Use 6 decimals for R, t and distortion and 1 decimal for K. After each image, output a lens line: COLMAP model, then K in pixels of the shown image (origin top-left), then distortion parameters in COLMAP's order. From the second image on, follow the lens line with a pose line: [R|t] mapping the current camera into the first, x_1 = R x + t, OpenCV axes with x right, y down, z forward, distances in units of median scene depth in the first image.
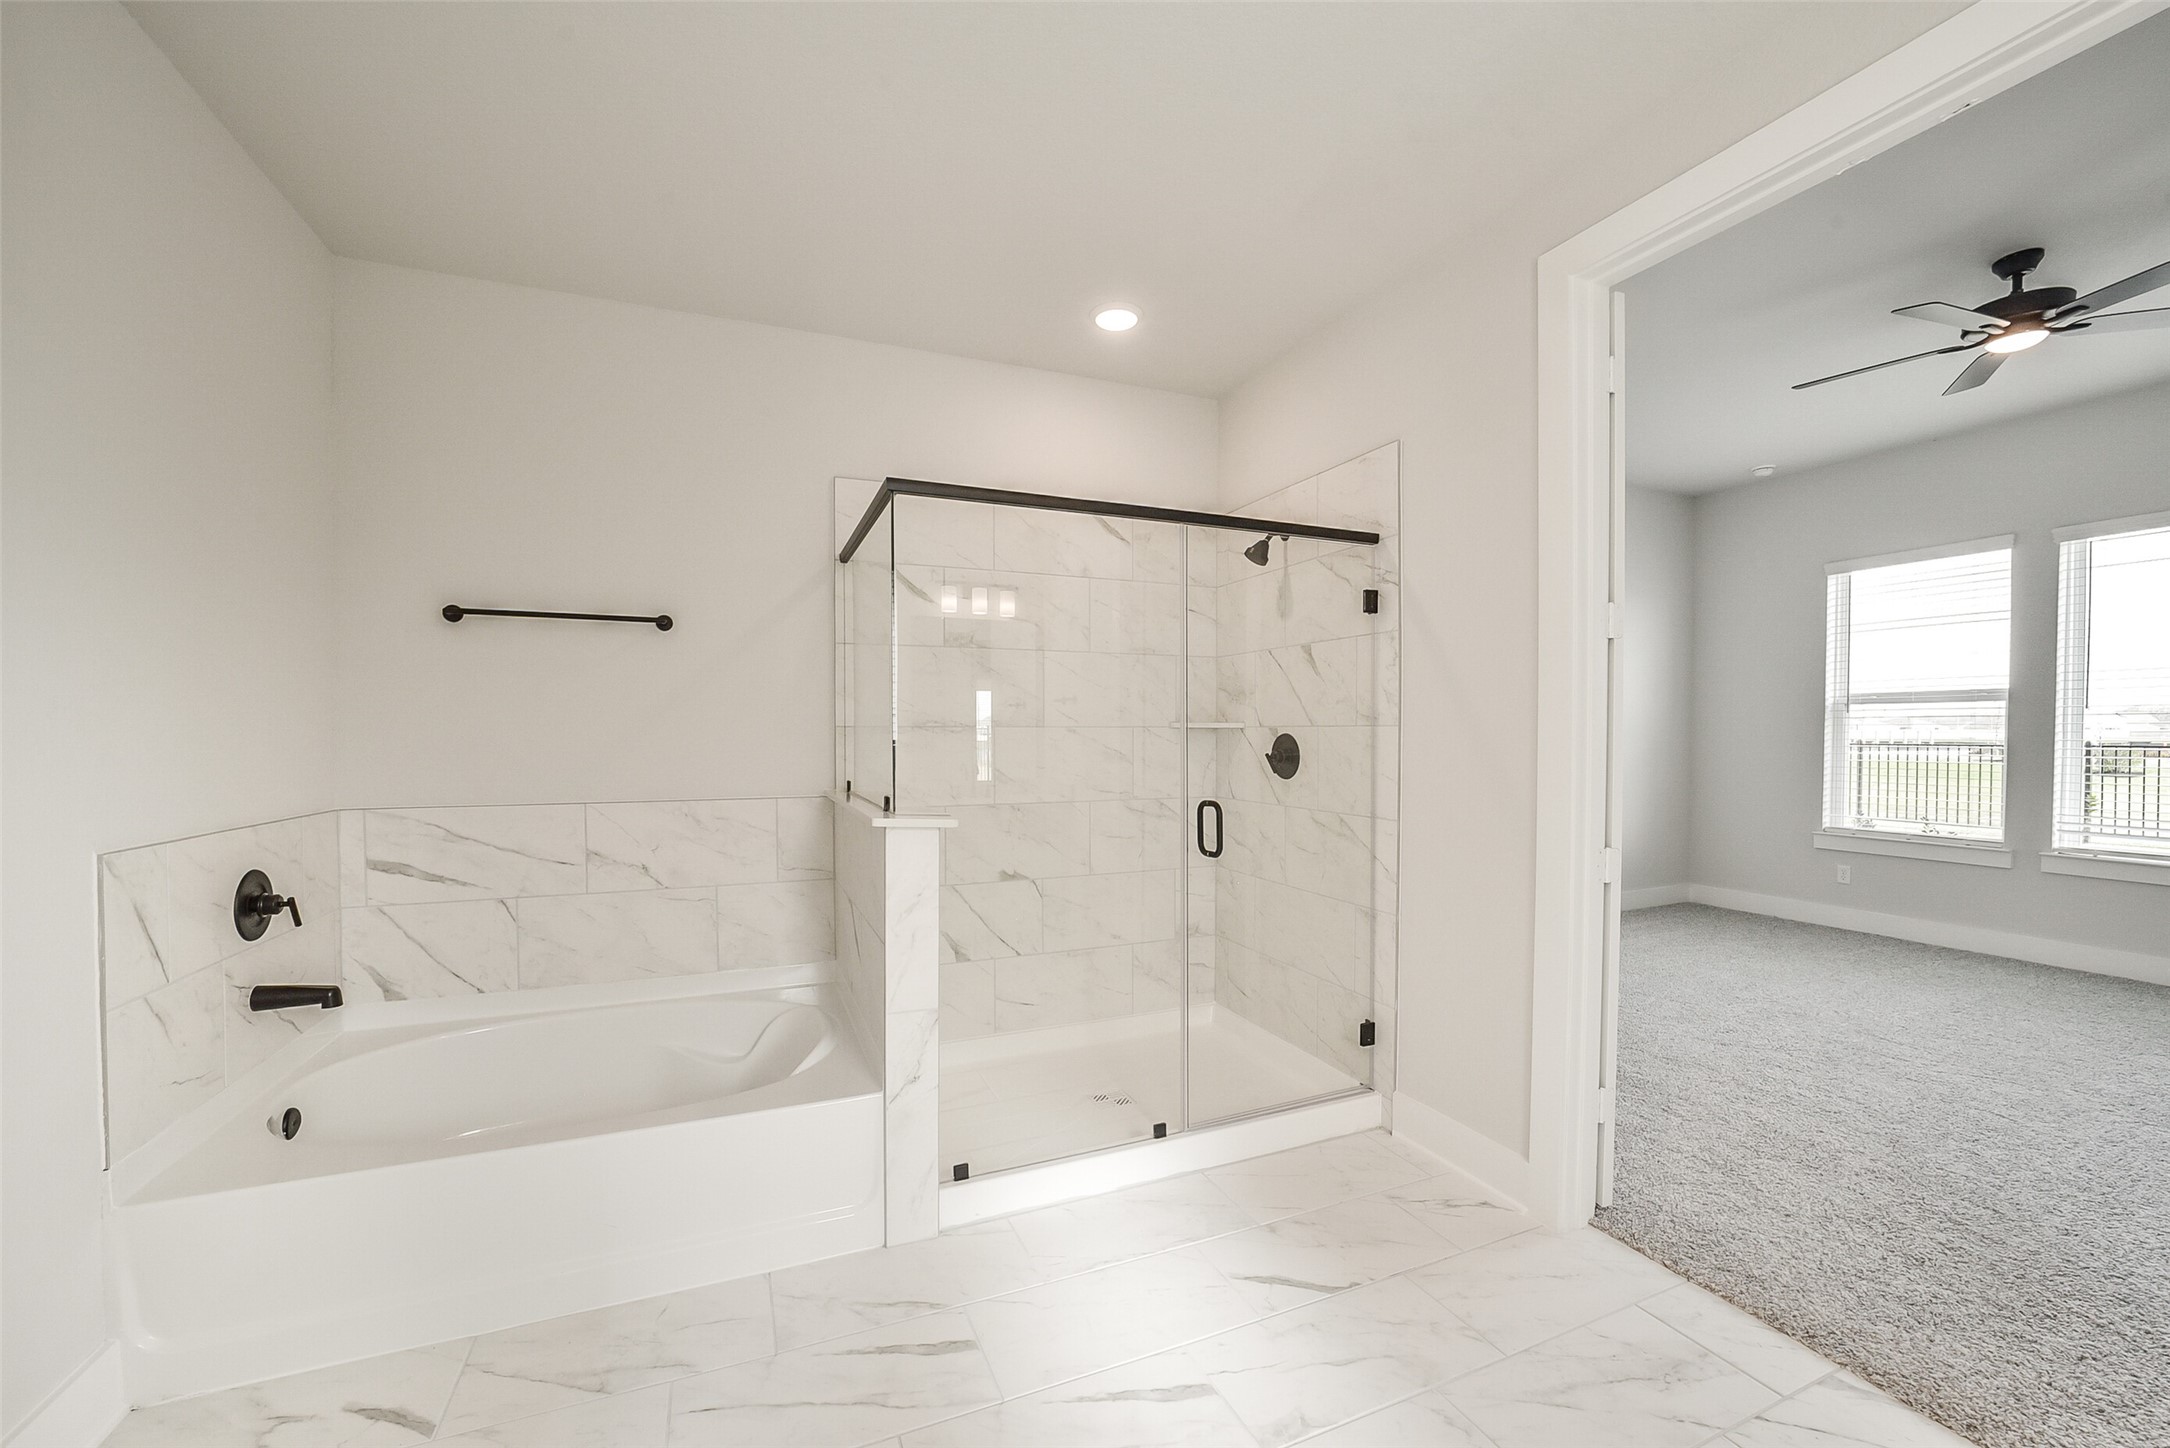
lens RADIAL K [[854.6, 0, 1080.1], [0, 854.6, 751.0], [0, 0, 1]] dist [-0.036583, 0.010445]
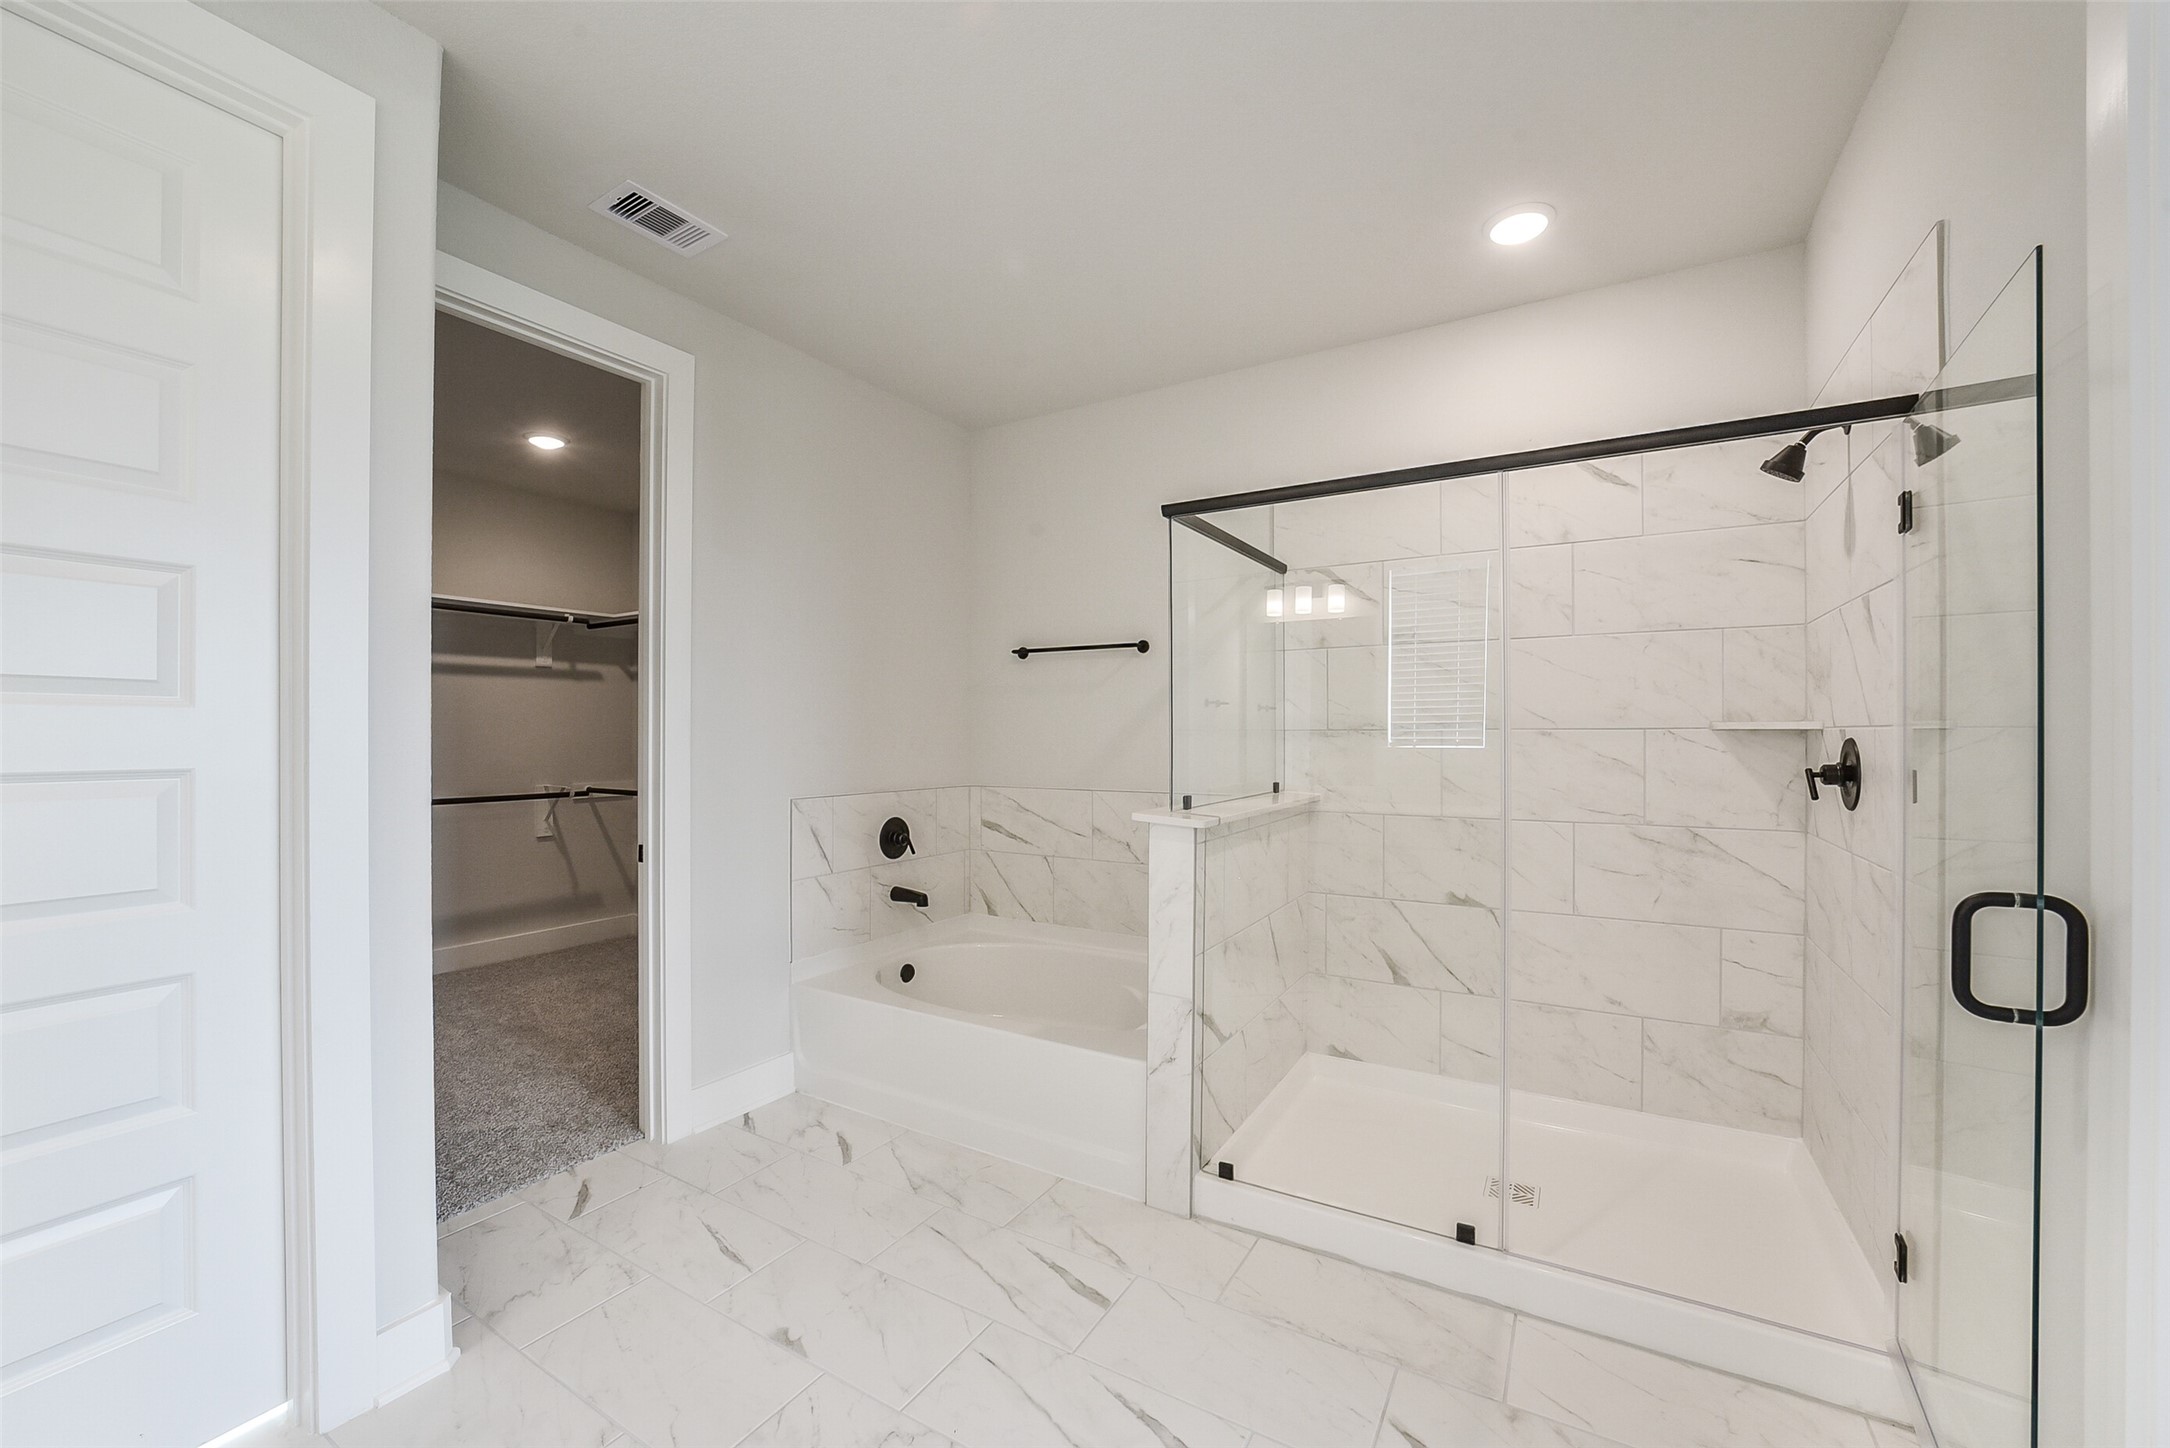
lens RADIAL K [[849.7, 0, 1086.8], [0, 849.7, 737.5], [0, 0, 1]] dist [-0.038257, 0.009343]
pose [[0.595185, 0.001203, -0.803588, 0.488150], [-0.017188, 0.999789, -0.011234, -0.004835], [0.803405, 0.020498, 0.595080, 0.223109]]
